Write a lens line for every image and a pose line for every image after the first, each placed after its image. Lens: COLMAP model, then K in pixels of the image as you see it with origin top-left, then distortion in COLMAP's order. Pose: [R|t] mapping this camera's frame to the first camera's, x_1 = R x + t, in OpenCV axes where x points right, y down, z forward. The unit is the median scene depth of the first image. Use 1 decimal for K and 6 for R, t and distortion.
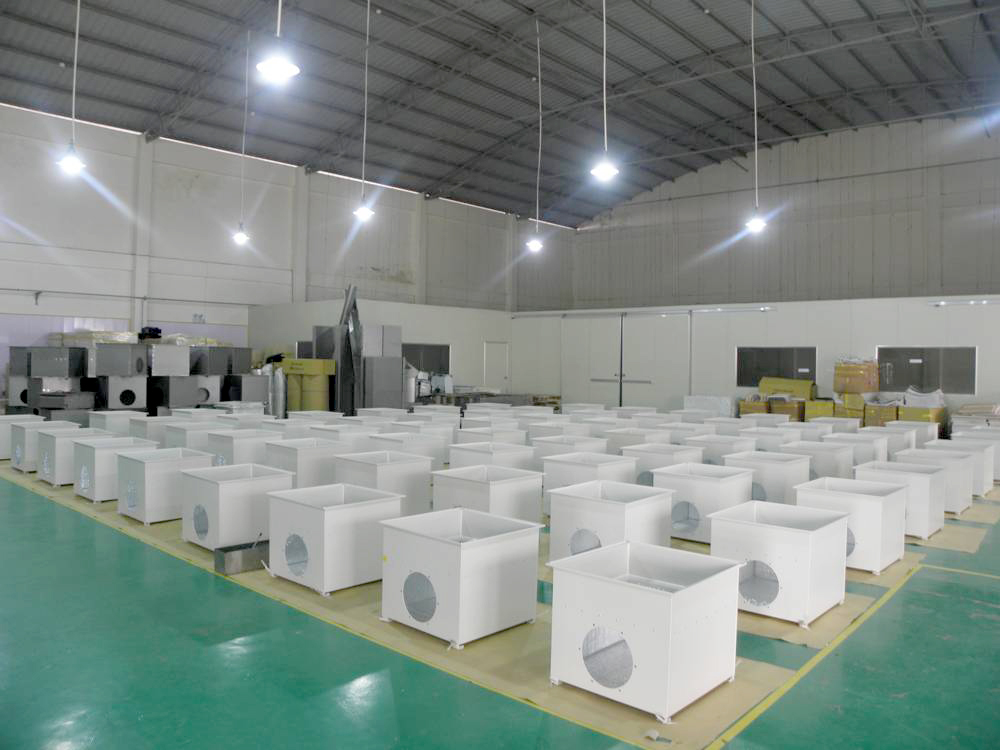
lens RADIAL K [[773.3, 0, 502.2], [0, 773.3, 352.1], [0, 0, 1]] dist [-0.108718, 0.007205]
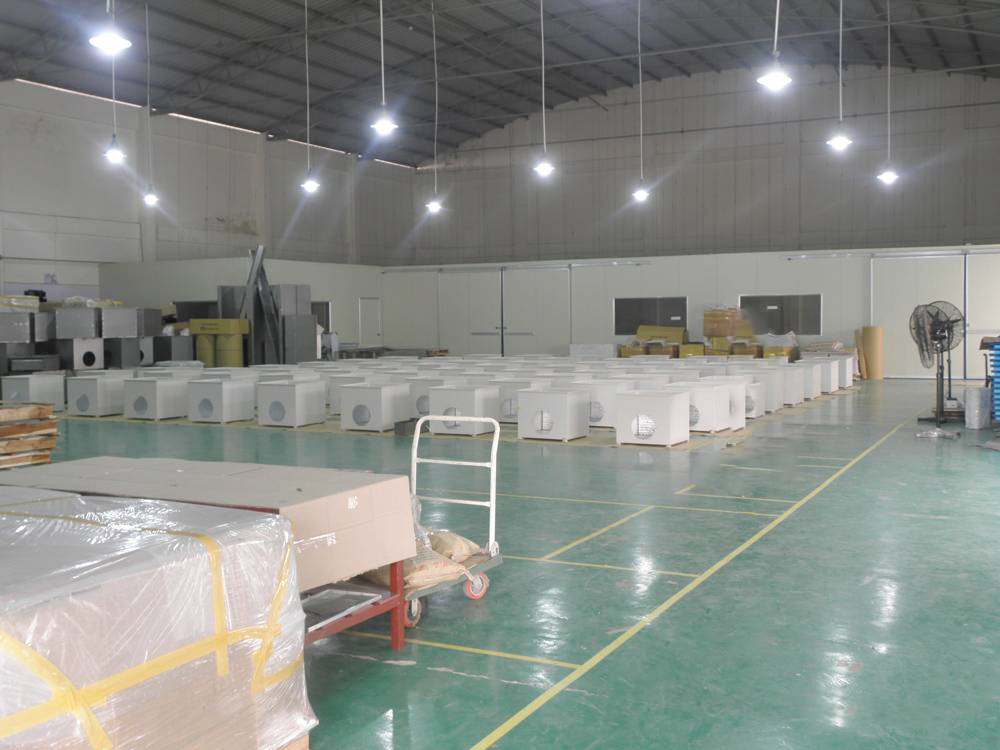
lens RADIAL K [[1073.5, 0, 500.0], [0, 1073.5, 375.0], [0, 0, 1]] dist [-0.008021, -0.009134]
pose [[0.968928, -0.037625, 0.244466, -0.238141], [0.022261, 0.997616, 0.065313, -0.001455], [-0.246341, -0.057842, 0.967456, -0.456948]]
